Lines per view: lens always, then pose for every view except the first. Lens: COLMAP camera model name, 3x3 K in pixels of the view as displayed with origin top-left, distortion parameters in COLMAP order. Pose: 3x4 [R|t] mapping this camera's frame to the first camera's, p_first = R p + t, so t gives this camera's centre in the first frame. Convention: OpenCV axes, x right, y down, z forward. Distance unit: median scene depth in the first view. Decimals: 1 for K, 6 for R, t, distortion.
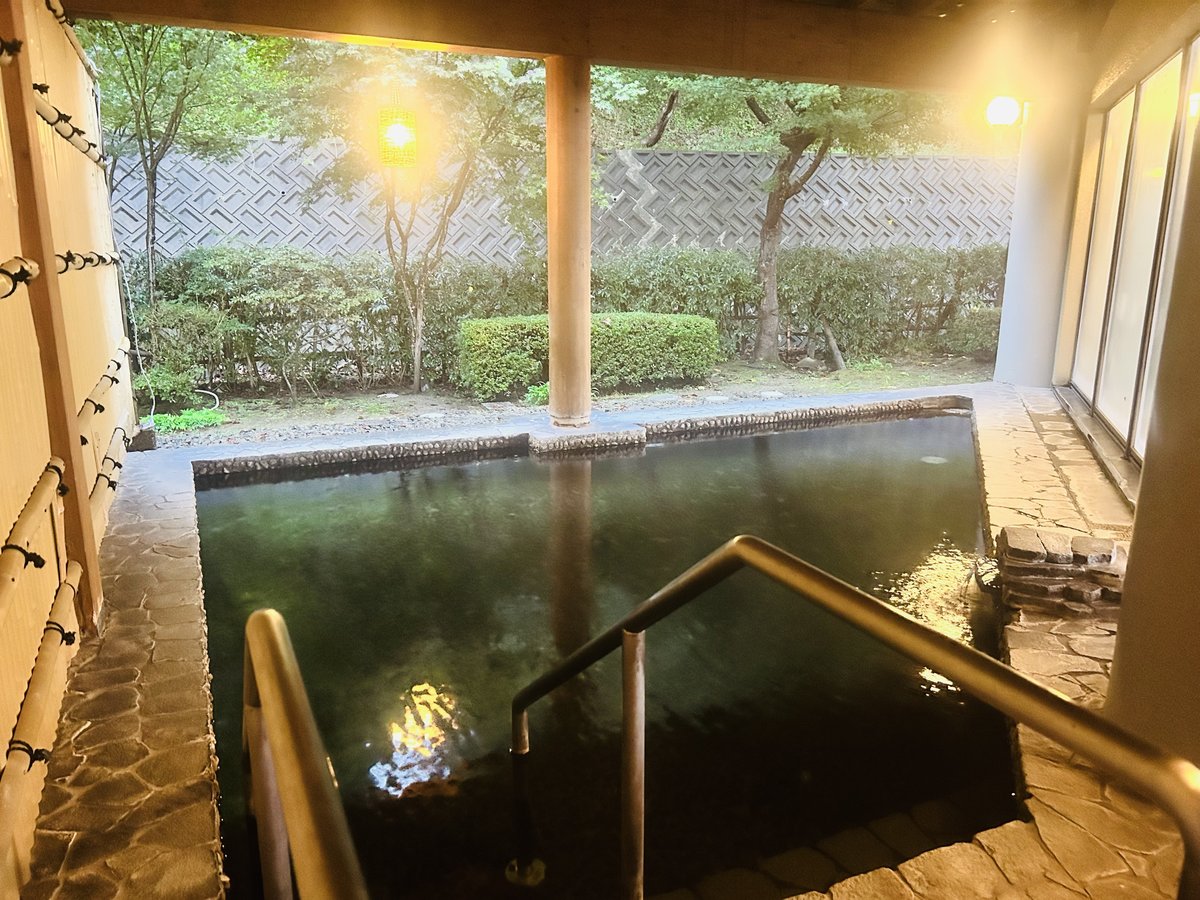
lens RADIAL K [[925.4, 0, 600.0], [0, 925.4, 450.0], [0, 0, 1]] dist [0.039300, -0.002581]
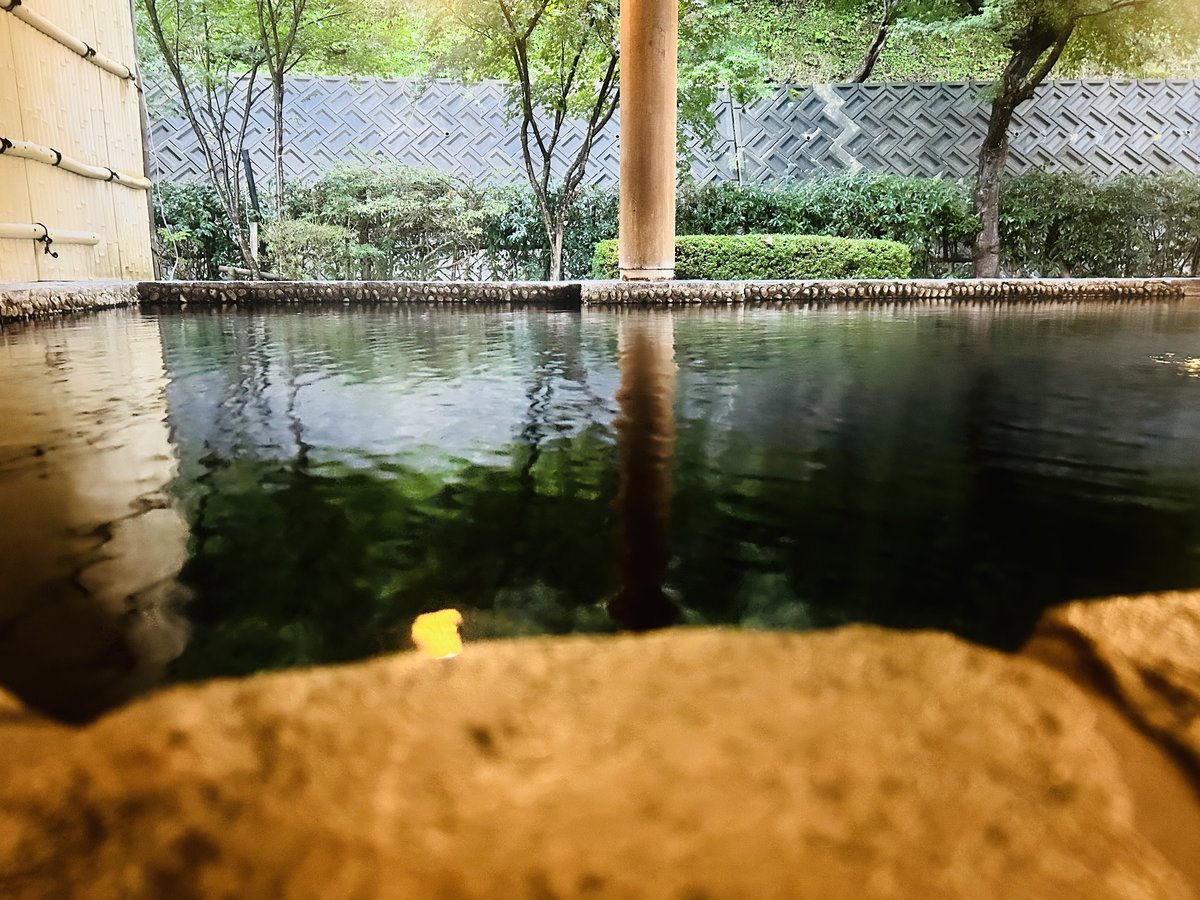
lens RADIAL K [[901.9, 0, 600.0], [0, 901.9, 450.0], [0, 0, 1]] dist [-0.001853, 0.003803]
pose [[0.965256, 0.044076, -0.257560, 0.065644], [-0.054117, 0.998021, -0.032023, 0.069754], [0.255639, 0.044849, 0.965731, 0.155879]]
